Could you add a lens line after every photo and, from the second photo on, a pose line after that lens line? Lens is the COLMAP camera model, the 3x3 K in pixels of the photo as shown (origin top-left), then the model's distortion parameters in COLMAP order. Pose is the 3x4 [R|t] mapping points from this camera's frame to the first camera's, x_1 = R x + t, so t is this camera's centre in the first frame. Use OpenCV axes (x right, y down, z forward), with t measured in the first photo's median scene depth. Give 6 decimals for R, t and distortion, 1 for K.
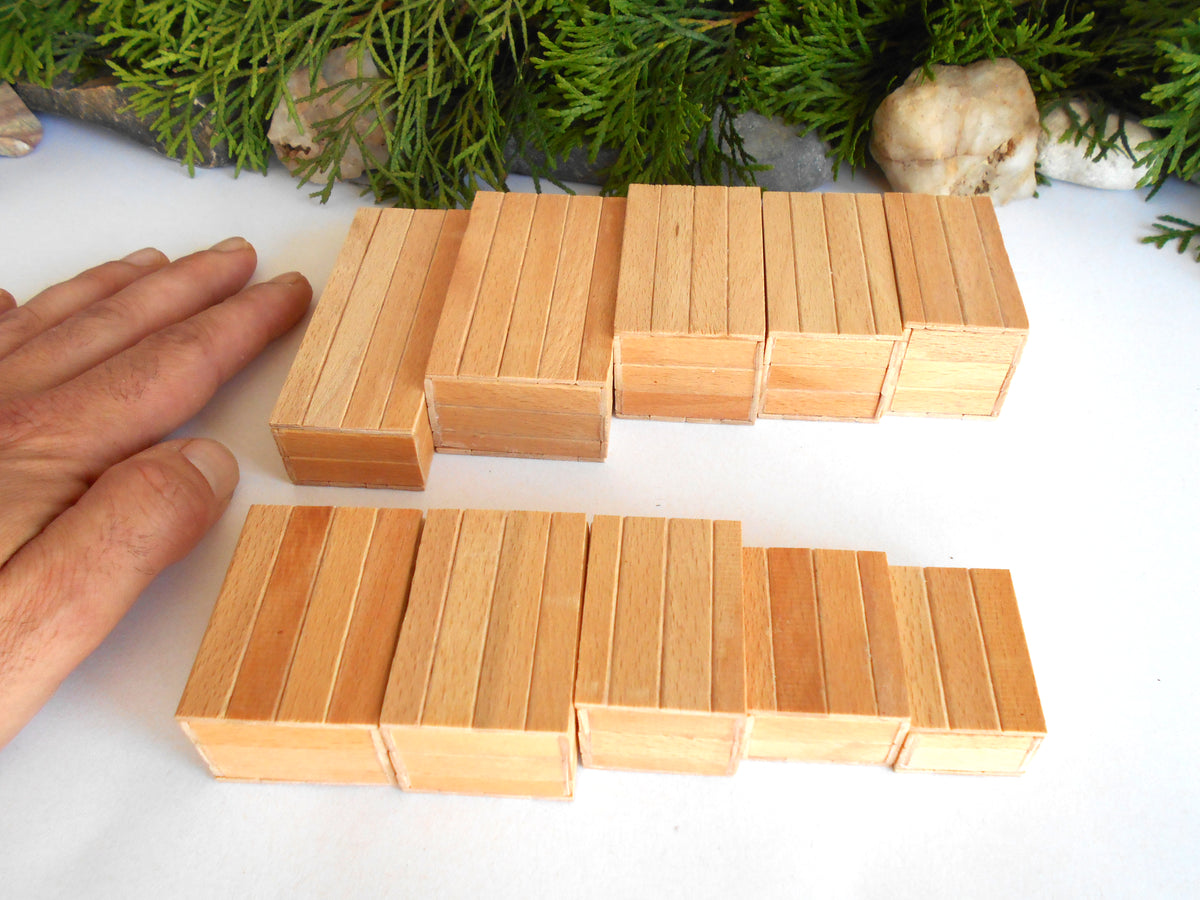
lens RADIAL K [[1045.2, 0, 599.4], [0, 1045.2, 448.2], [0, 0, 1]] dist [-0.034356, 0.033555]
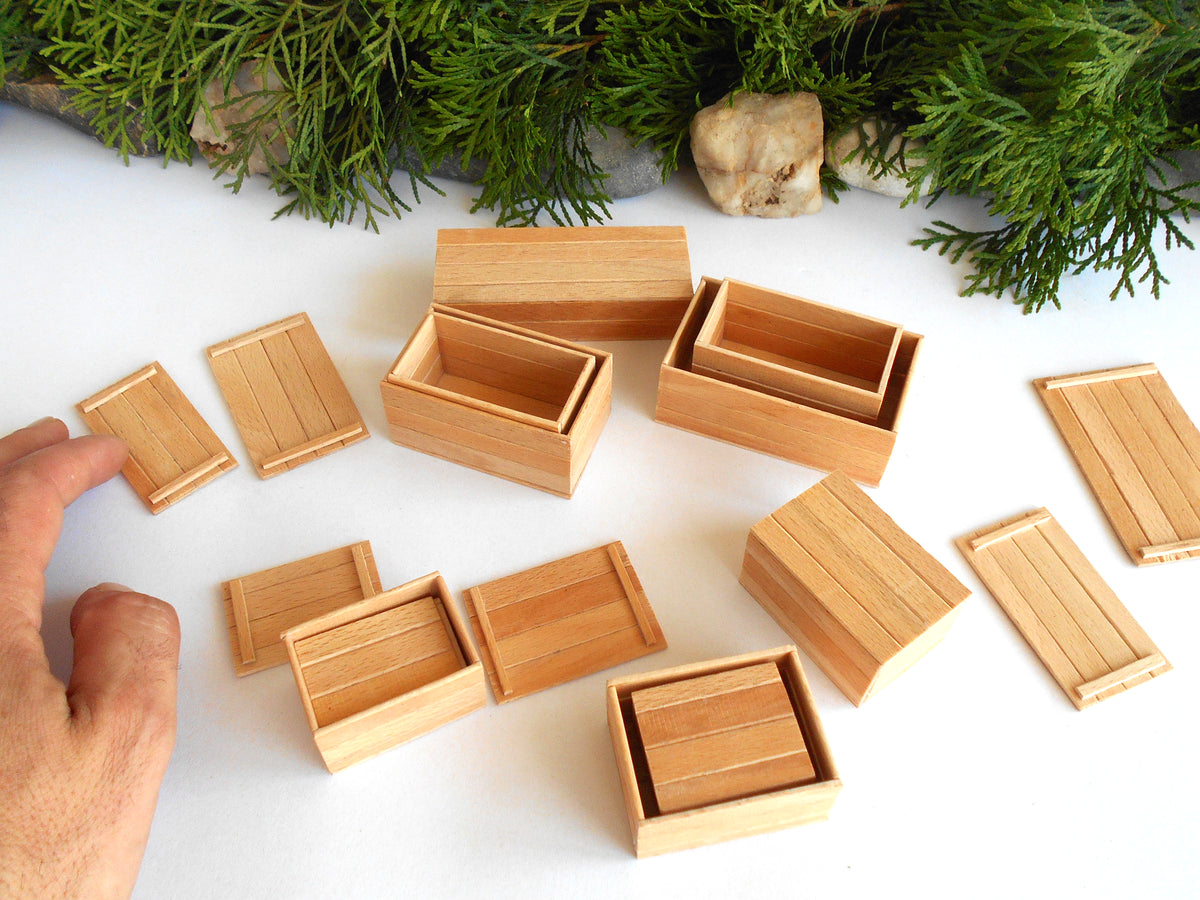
lens RADIAL K [[1045.2, 0, 599.3], [0, 1045.2, 440.4], [0, 0, 1]] dist [-0.034356, 0.033555]
pose [[0.999667, 0.019500, 0.016915, 0.136347], [-0.020962, 0.995623, 0.091078, -0.074307], [-0.015065, -0.091402, 0.995700, -0.218663]]
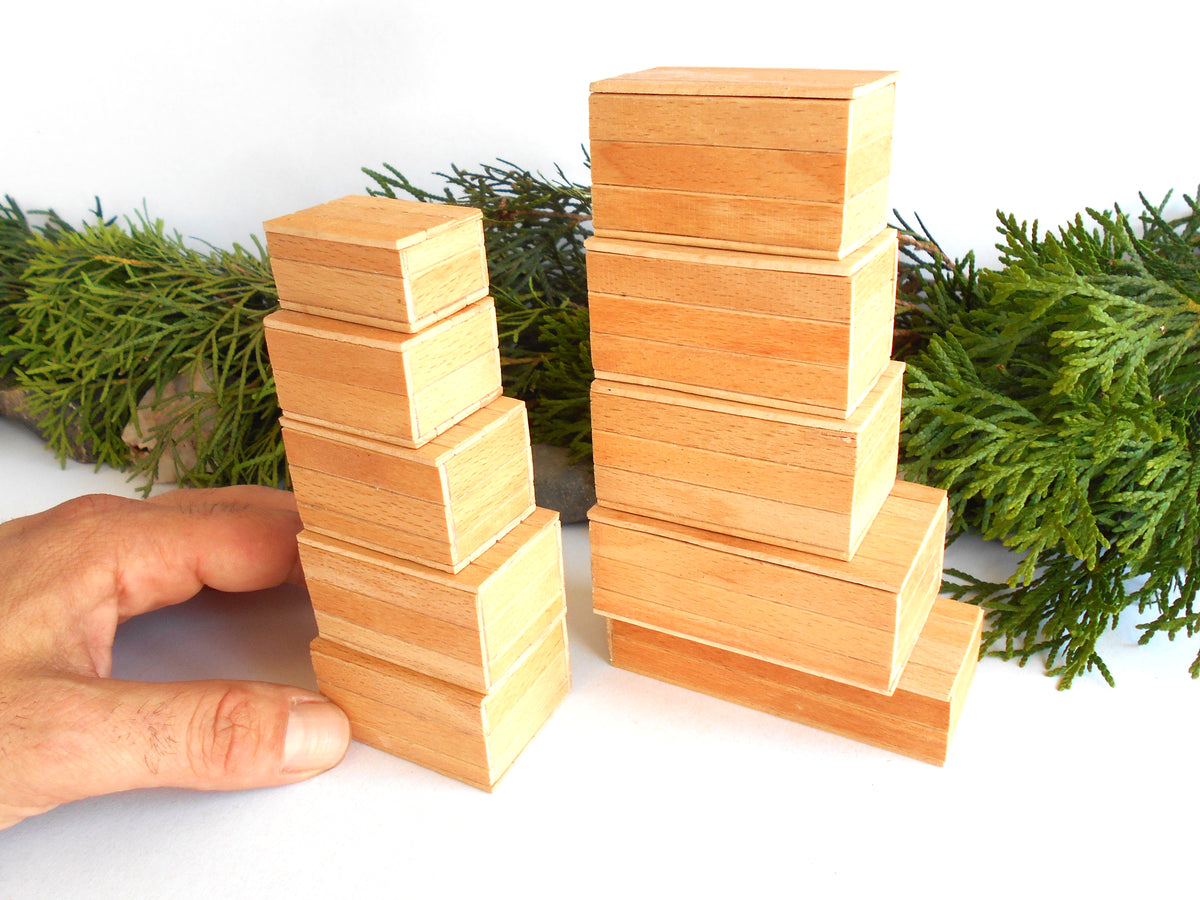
lens RADIAL K [[1045.2, 0, 603.4], [0, 1045.2, 447.7], [0, 0, 1]] dist [-0.034356, 0.033555]
pose [[0.977218, 0.057123, -0.204407, 0.428348], [-0.122400, 0.938486, -0.322897, 0.006278], [0.173388, 0.340561, 0.924097, 0.067050]]
